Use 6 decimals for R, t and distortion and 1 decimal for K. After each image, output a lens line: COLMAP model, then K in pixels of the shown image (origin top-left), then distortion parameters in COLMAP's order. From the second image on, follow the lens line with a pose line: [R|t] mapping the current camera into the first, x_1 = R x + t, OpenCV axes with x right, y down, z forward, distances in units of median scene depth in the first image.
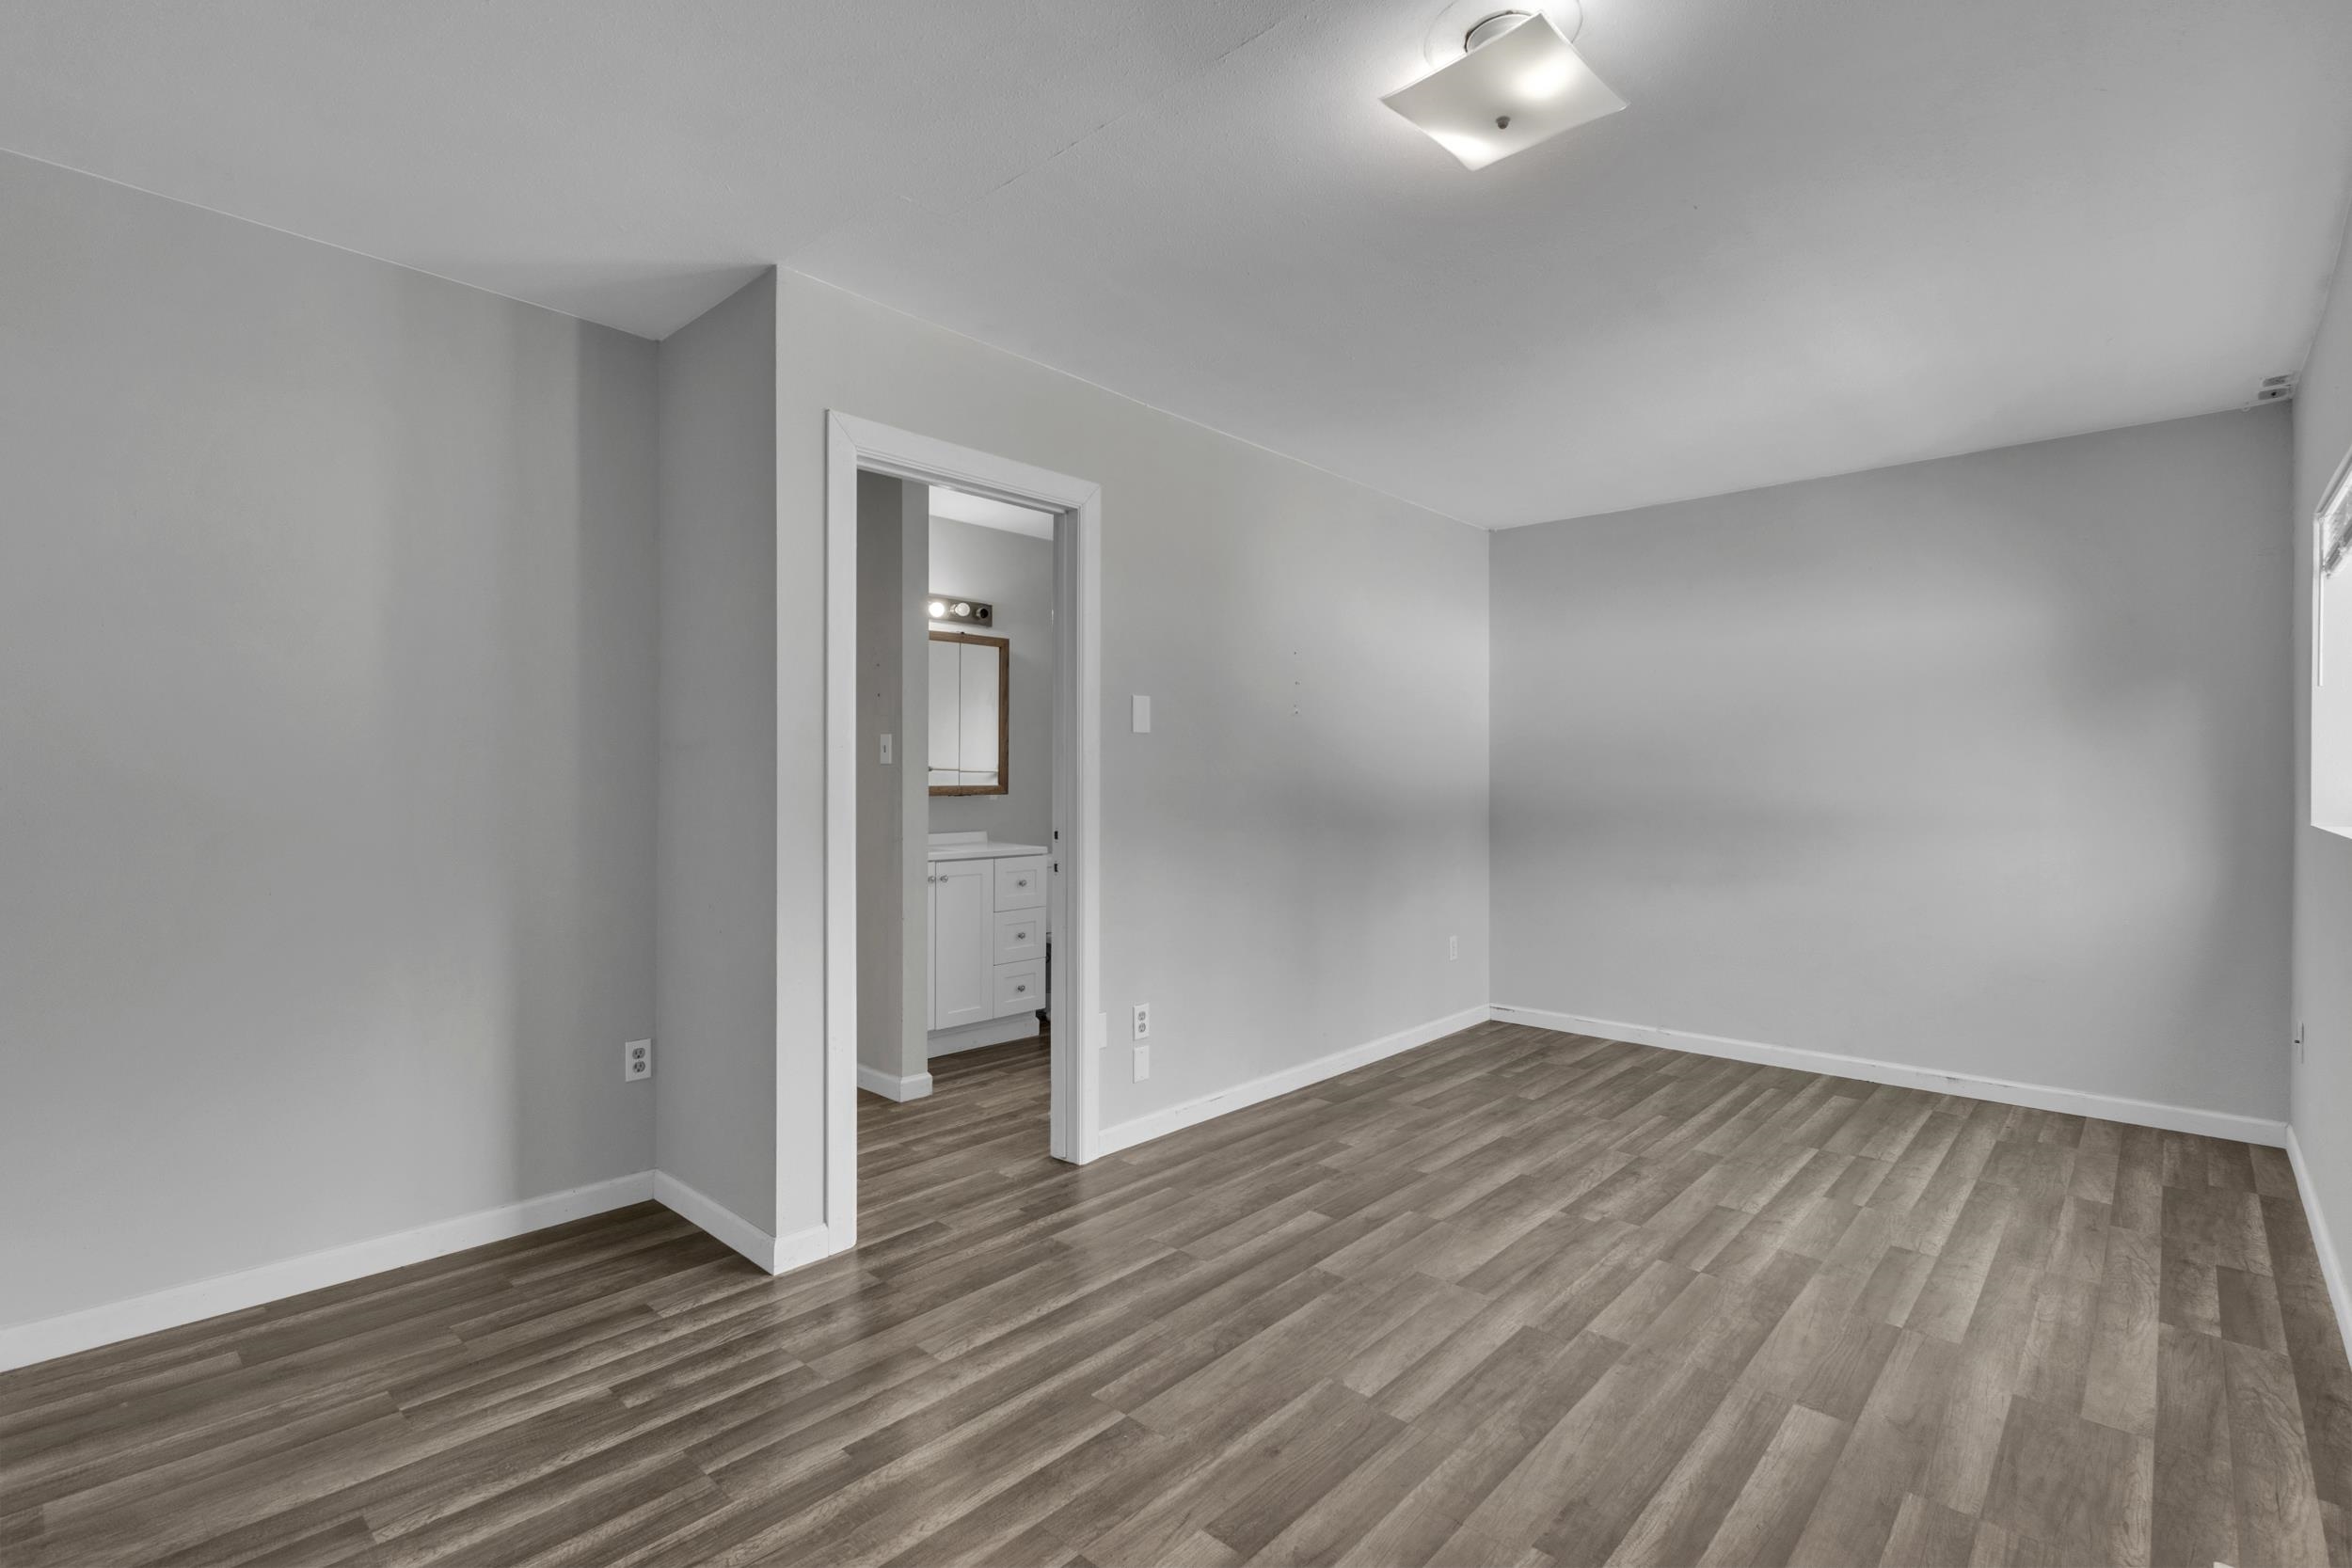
lens RADIAL K [[1084.7, 0, 1178.4], [0, 1084.7, 781.4], [0, 0, 1]] dist [0.010229, -0.000811]
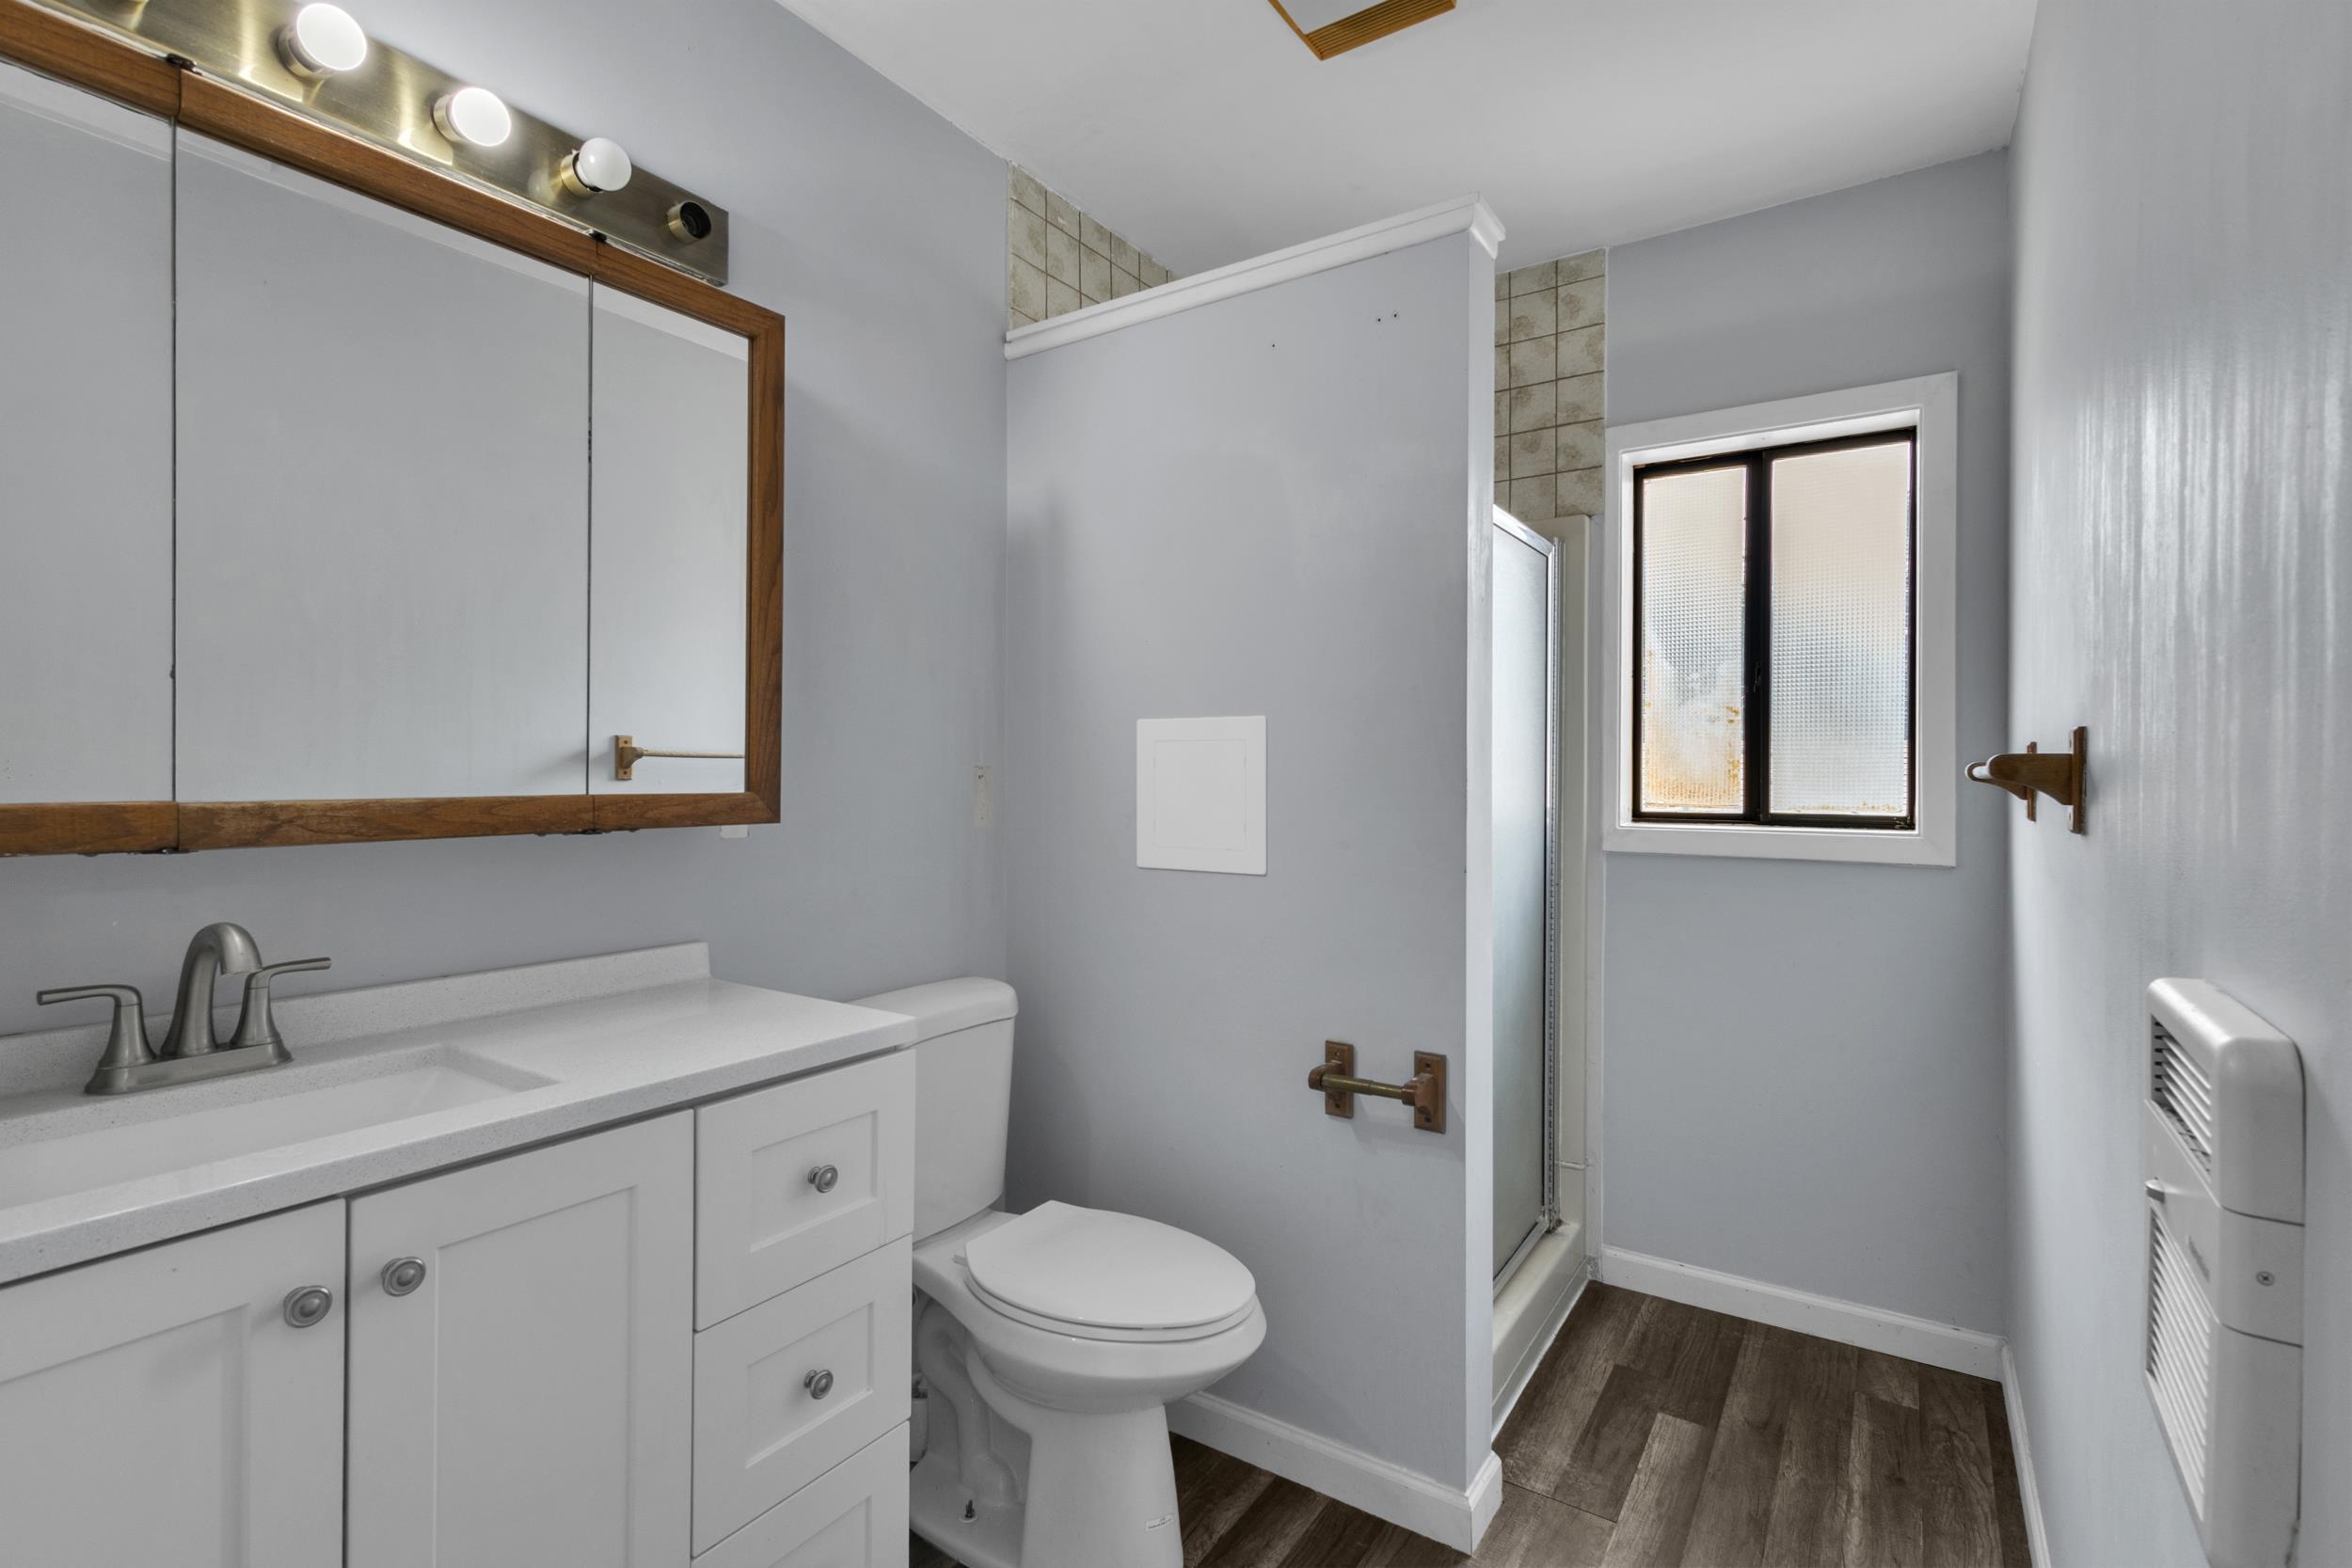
lens RADIAL K [[1084.7, 0, 1169.5], [0, 1084.7, 778.4], [0, 0, 1]] dist [0.010229, -0.000811]
pose [[0.989415, -0.003183, 0.145080, -0.091239], [0.003658, 0.999989, -0.003006, 0.001005], [-0.145069, 0.003505, 0.989415, 0.667202]]
